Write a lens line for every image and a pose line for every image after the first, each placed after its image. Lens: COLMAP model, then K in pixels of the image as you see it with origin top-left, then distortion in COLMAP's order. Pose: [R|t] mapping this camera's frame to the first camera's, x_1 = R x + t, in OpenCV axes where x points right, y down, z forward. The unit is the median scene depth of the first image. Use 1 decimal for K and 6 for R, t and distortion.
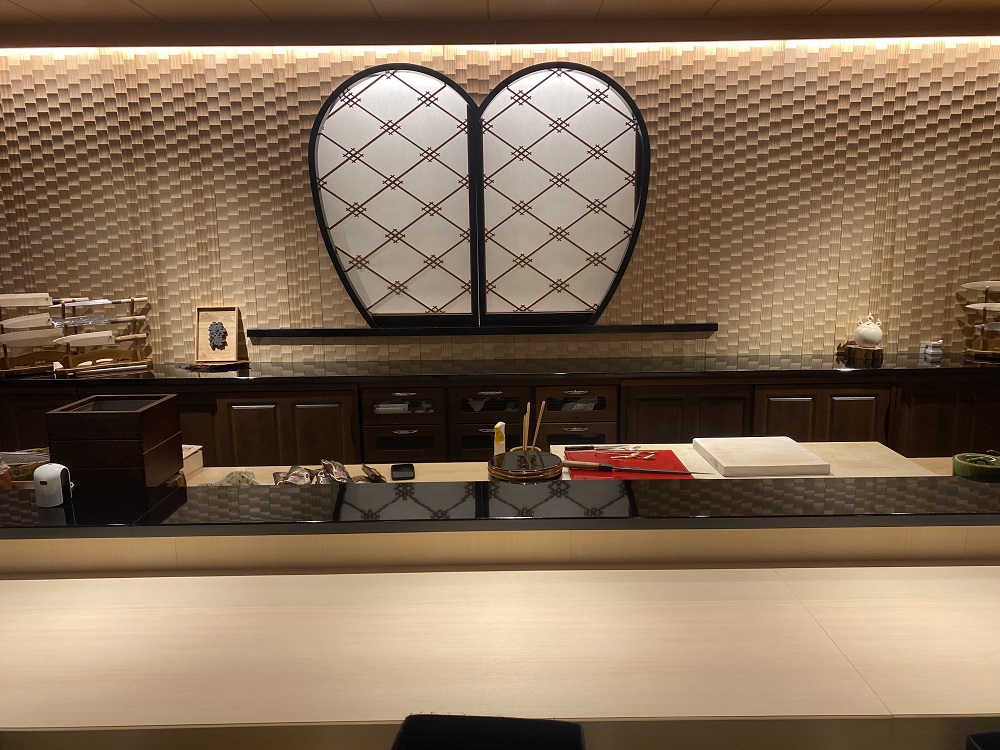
lens RADIAL K [[732.6, 0, 500.0], [0, 732.6, 375.0], [0, 0, 1]] dist [0.007761, 0.002485]
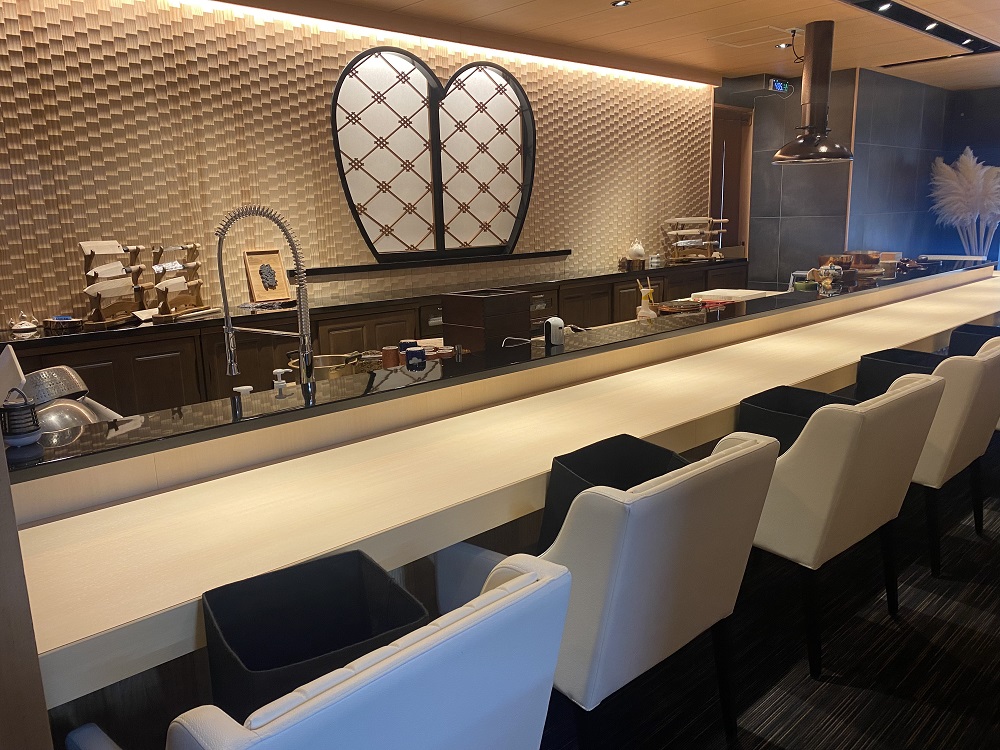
lens RADIAL K [[810.5, 0, 500.0], [0, 810.5, 375.0], [0, 0, 1]] dist [0.038192, -0.040756]
pose [[0.715204, -0.142116, 0.684314, -0.993263], [0.130052, 0.989069, 0.069484, 0.050796], [-0.686709, 0.039301, 0.725869, -0.101407]]
